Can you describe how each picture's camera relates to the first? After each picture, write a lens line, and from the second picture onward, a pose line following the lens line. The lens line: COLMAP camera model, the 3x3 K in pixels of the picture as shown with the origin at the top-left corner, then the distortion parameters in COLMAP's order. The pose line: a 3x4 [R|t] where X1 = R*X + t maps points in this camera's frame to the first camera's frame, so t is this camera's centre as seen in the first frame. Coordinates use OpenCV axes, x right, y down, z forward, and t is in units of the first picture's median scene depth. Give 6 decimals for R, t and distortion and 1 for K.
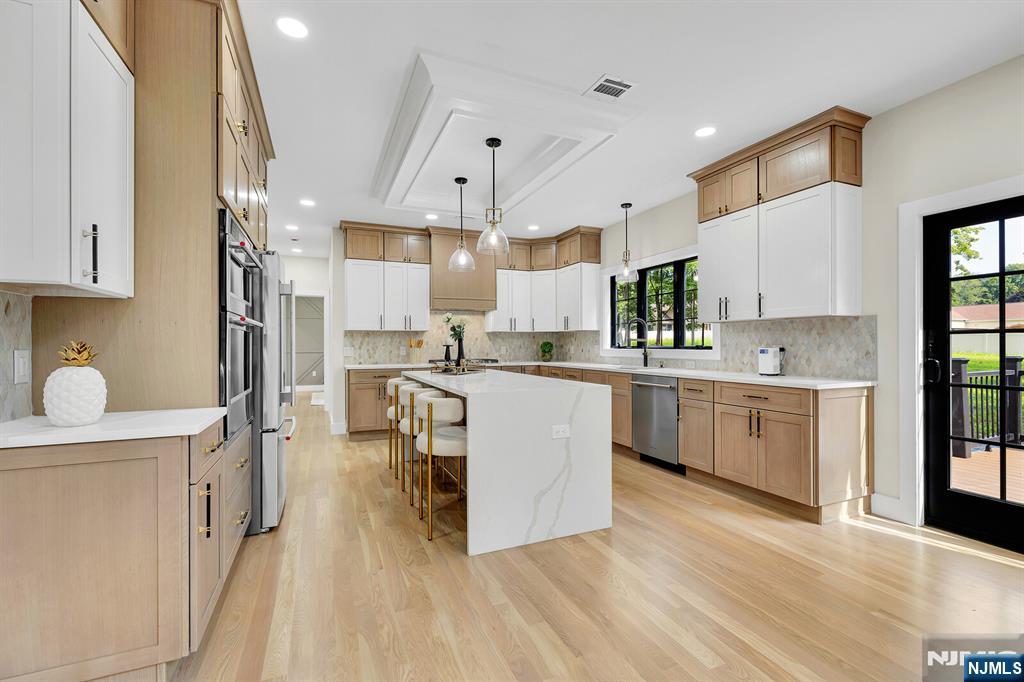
lens RADIAL K [[440.0, 0, 496.3], [0, 440.0, 344.7], [0, 0, 1]] dist [-0.004259, -0.000809]
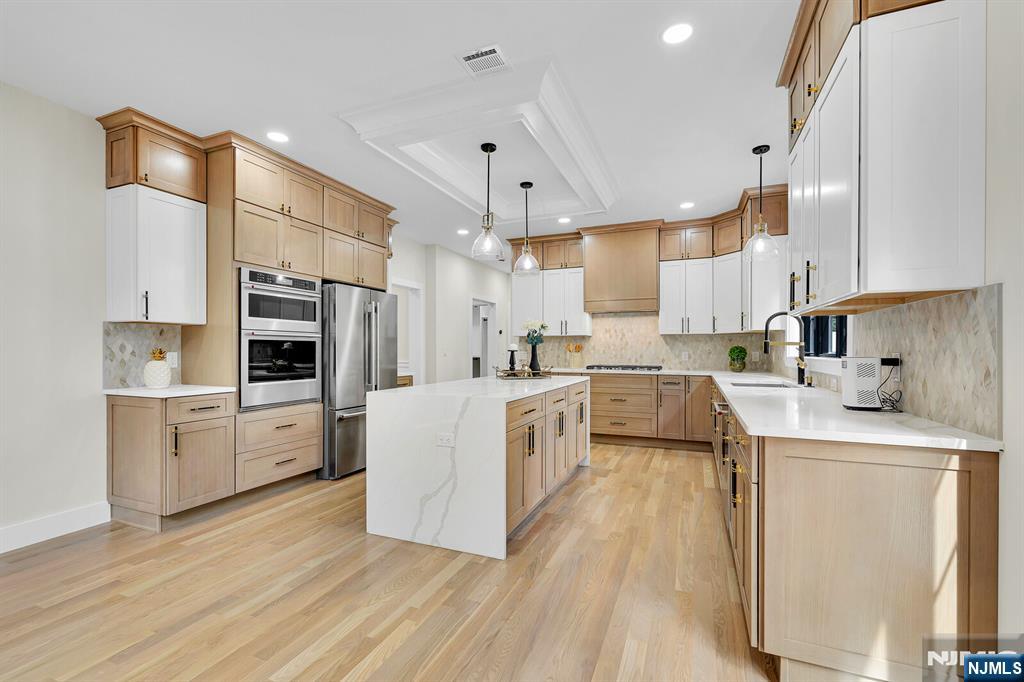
lens RADIAL K [[440.0, 0, 497.2], [0, 440.0, 348.9], [0, 0, 1]] dist [-0.004259, -0.000809]
pose [[0.695607, 0.002717, -0.718418, 0.602172], [-0.002017, 0.999996, 0.001830, -0.003394], [0.718420, 0.000176, 0.695610, 0.264266]]
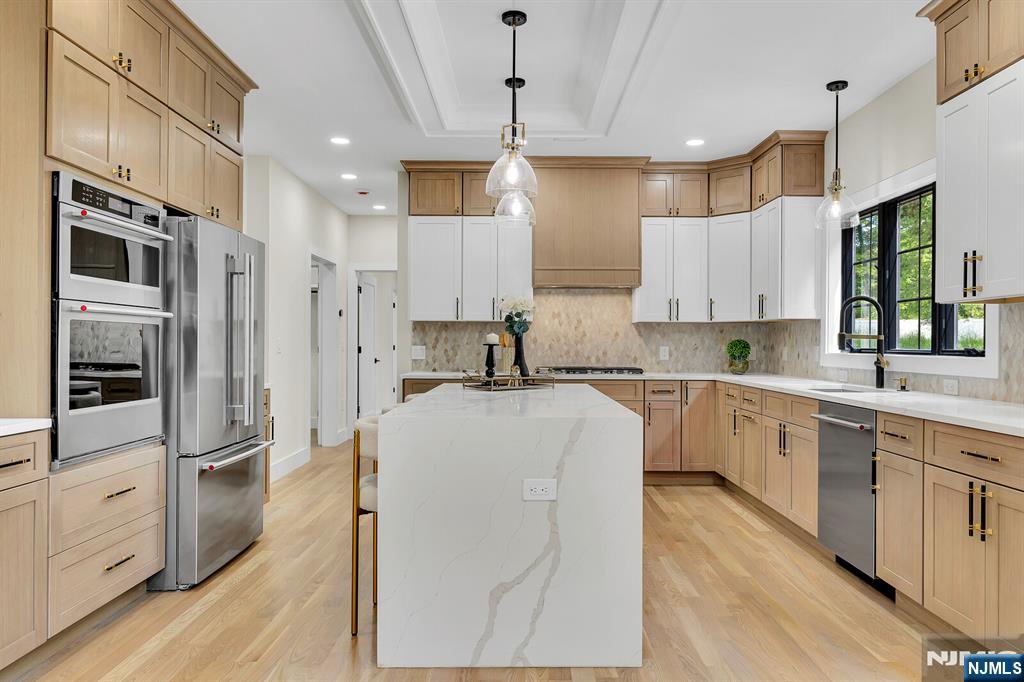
lens RADIAL K [[711.0, 0, 507.9], [0, 711.0, 339.9], [0, 0, 1]] dist [-0.004557, 0.003414]
pose [[0.922782, 0.005668, -0.385280, 0.311203], [-0.007397, 0.999968, -0.003007, -0.001581], [0.385251, 0.005625, 0.922795, 0.059564]]
